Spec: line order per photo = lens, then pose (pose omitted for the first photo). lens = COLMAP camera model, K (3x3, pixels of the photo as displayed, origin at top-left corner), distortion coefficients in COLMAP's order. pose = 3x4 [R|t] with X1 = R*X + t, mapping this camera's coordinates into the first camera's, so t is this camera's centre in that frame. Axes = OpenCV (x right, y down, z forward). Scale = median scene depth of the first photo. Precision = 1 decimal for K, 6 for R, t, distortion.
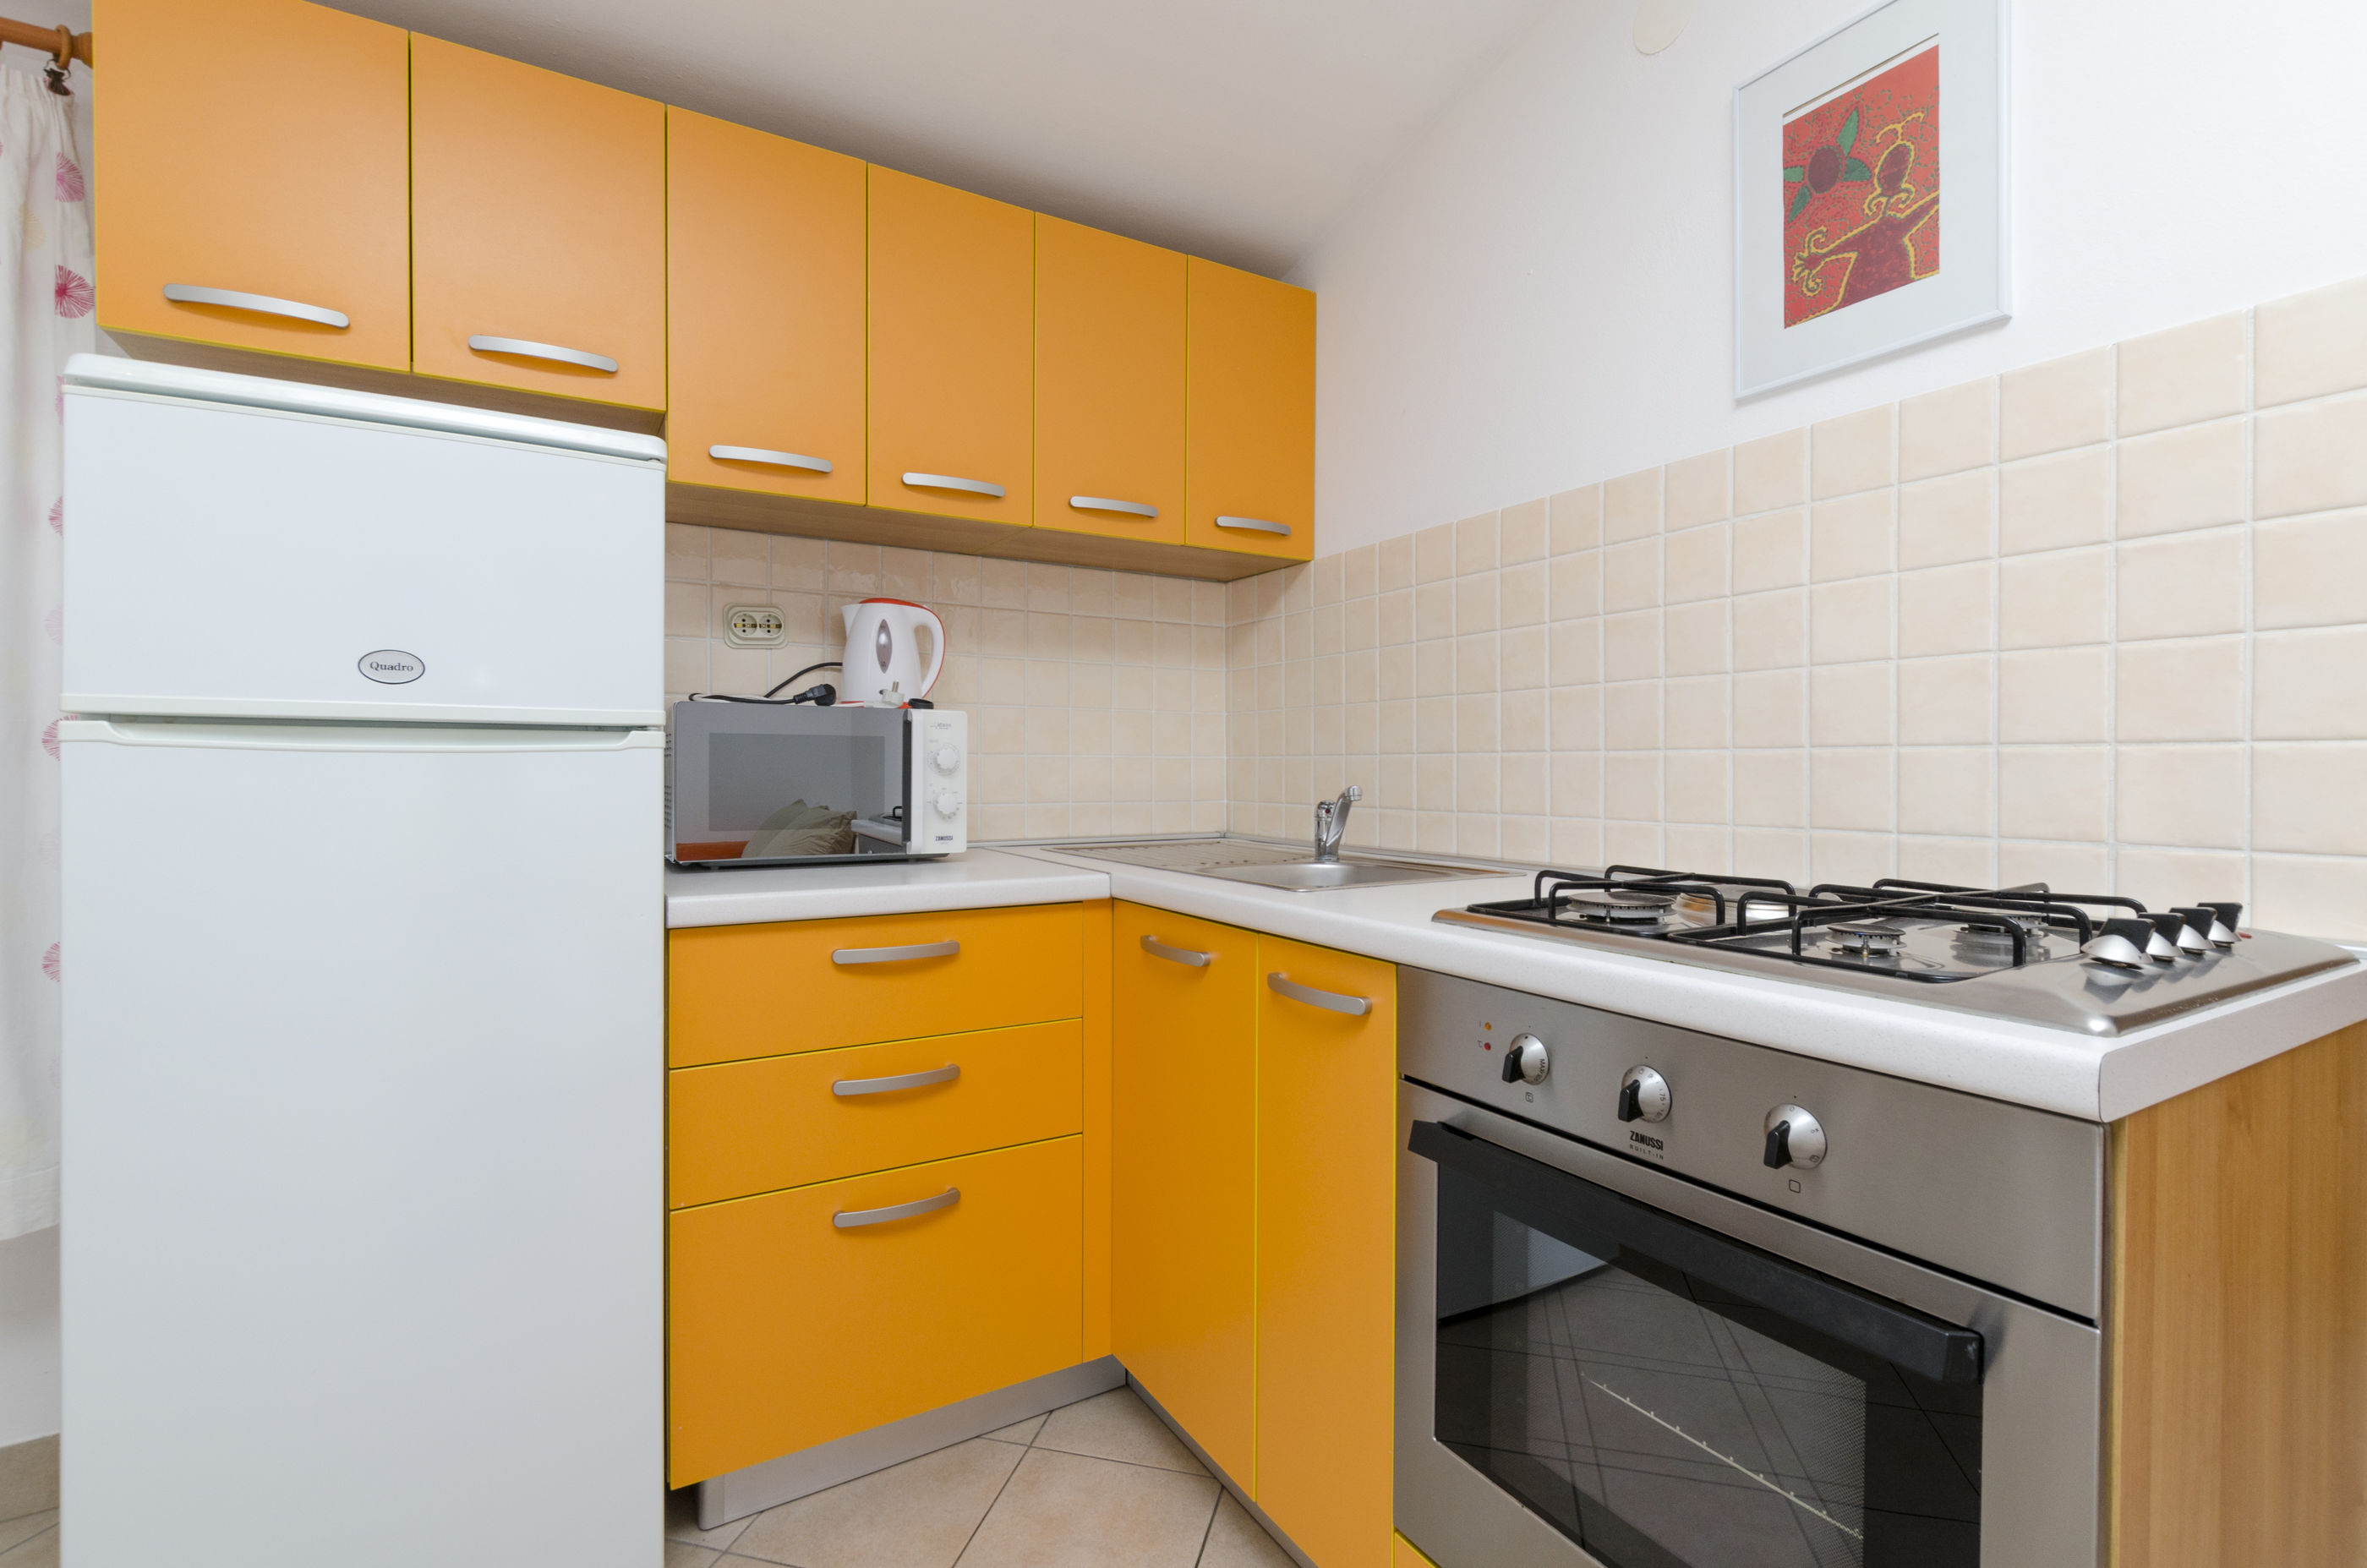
lens RADIAL K [[1075.2, 0, 1190.9], [0, 1075.2, 781.1], [0, 0, 1]] dist [-0.002773, -0.000228]
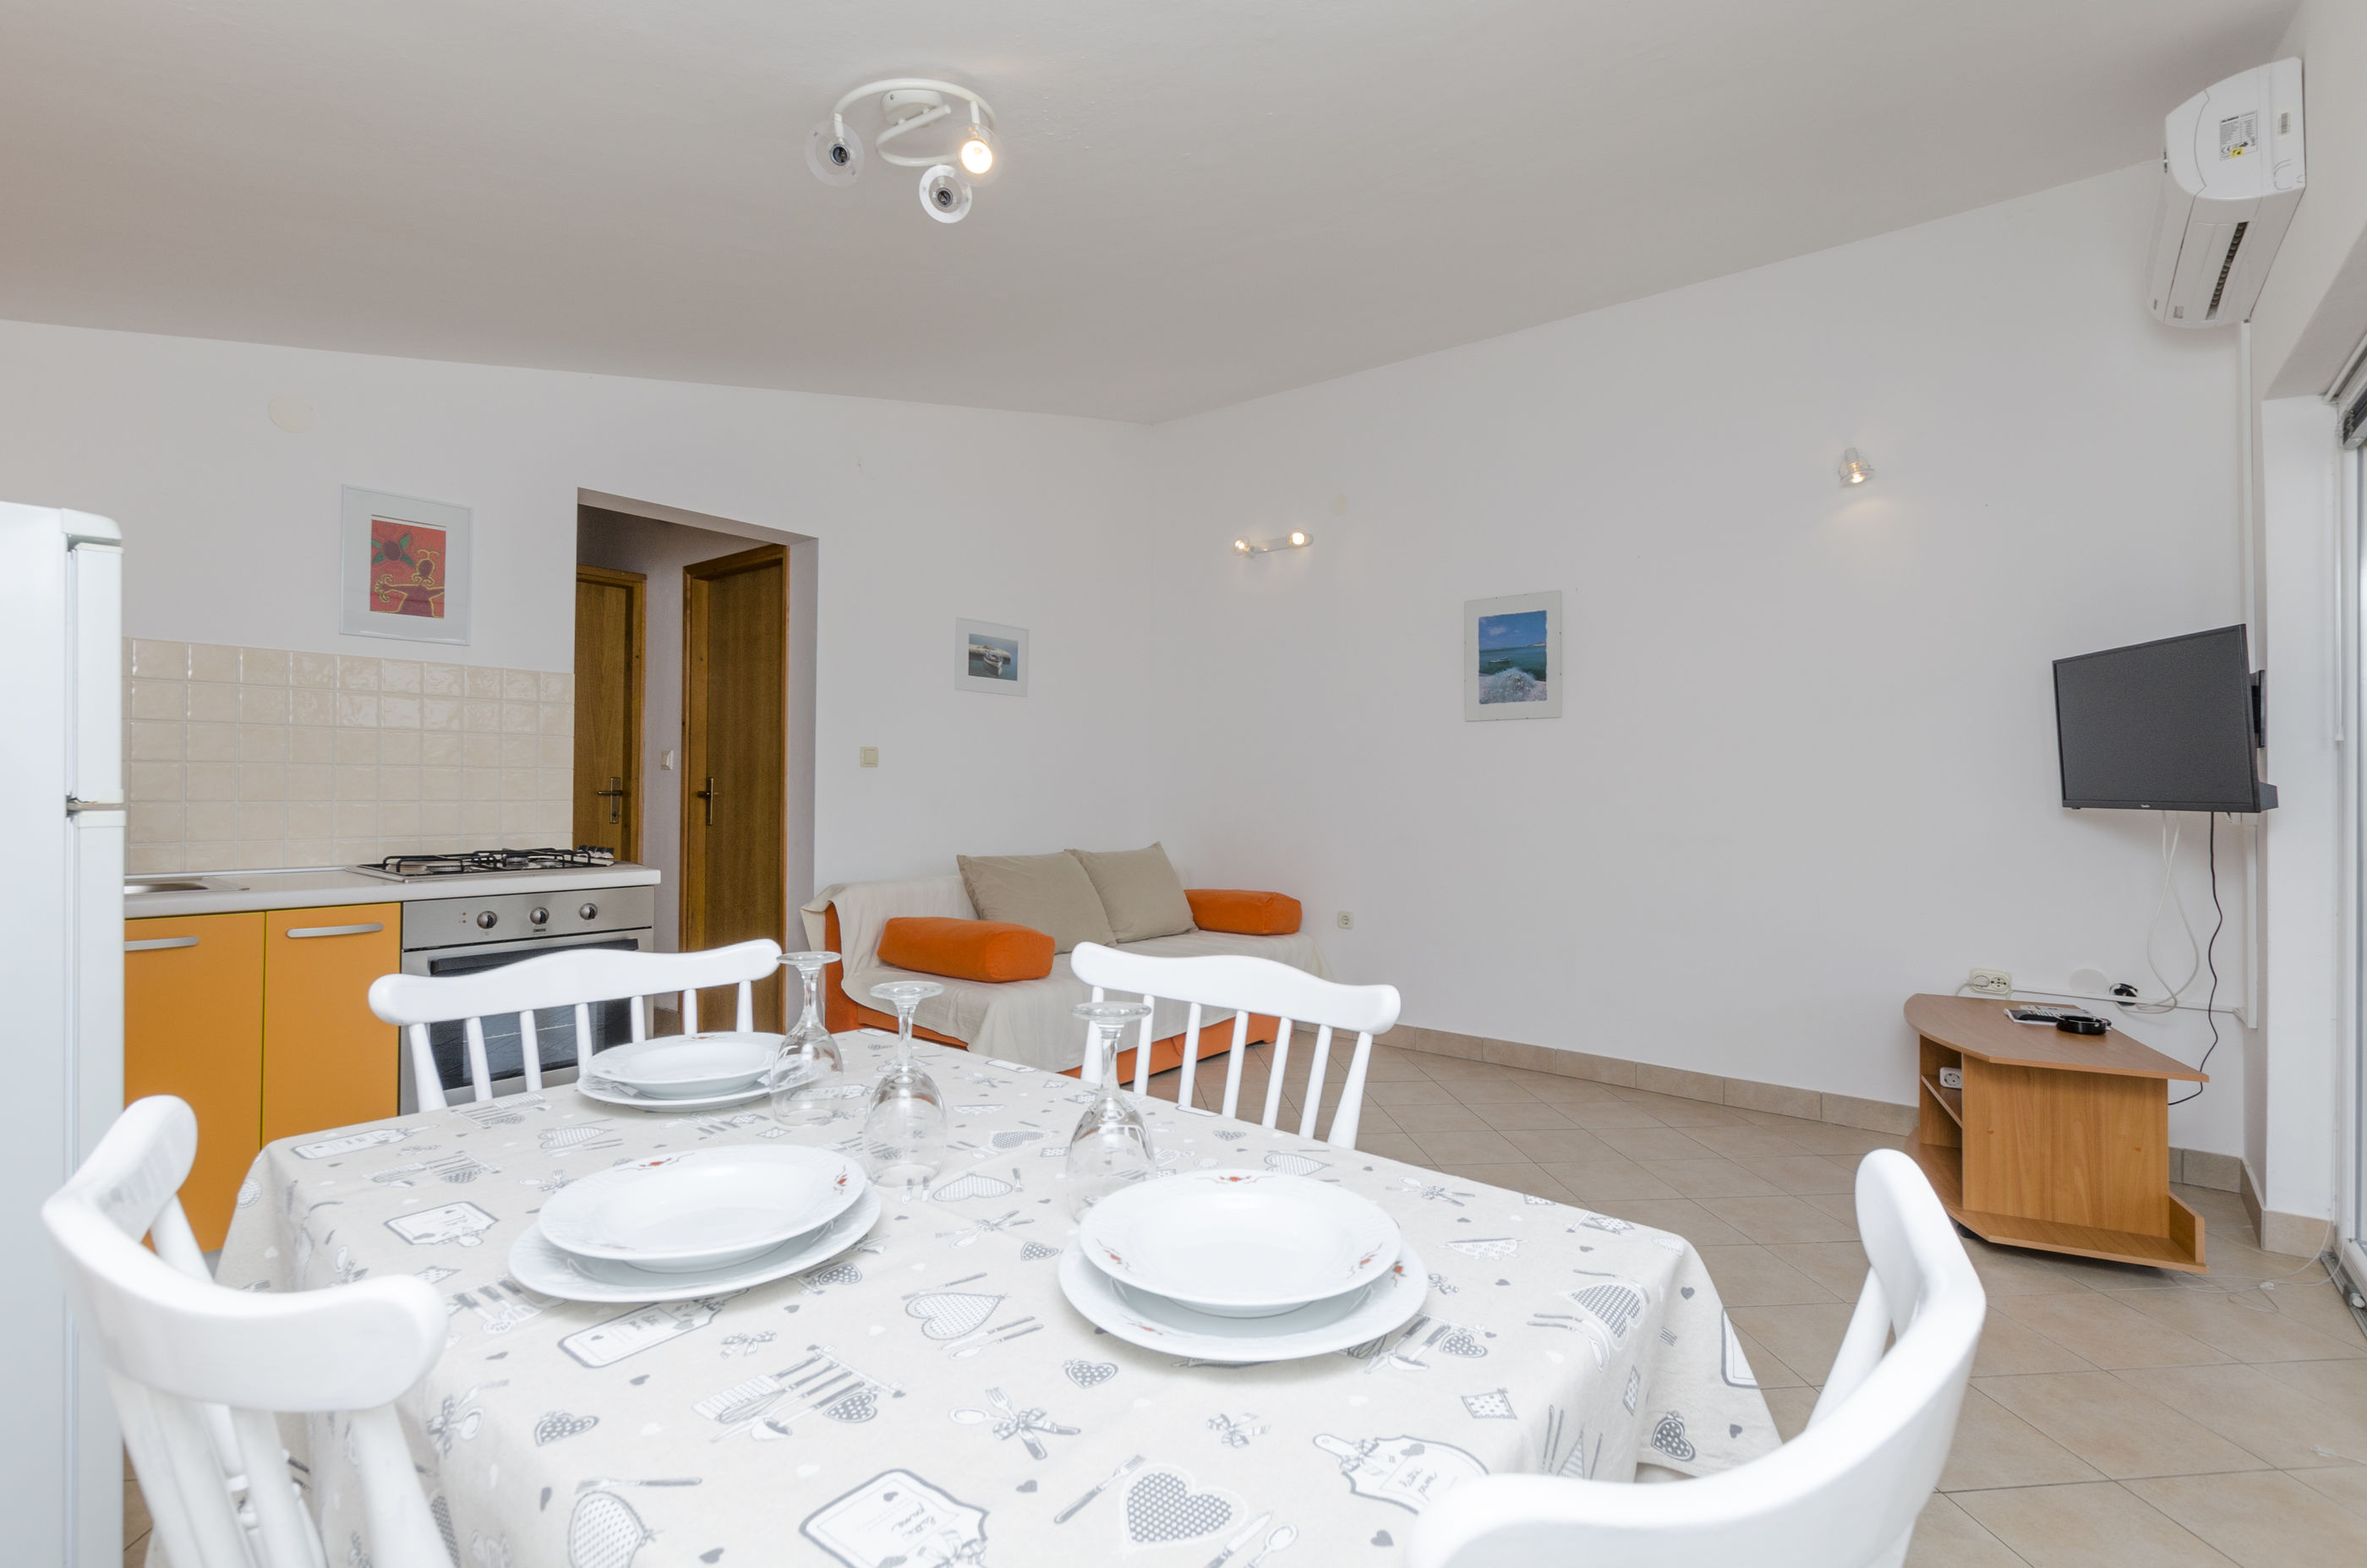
lens RADIAL K [[1075.2, 0, 1195.3], [0, 1075.2, 777.9], [0, 0, 1]] dist [-0.002773, -0.000228]
pose [[-0.352830, 0.003348, 0.935681, -2.229231], [0.001926, 0.999994, -0.002852, -0.074613], [-0.935685, 0.000795, -0.352835, 0.207346]]
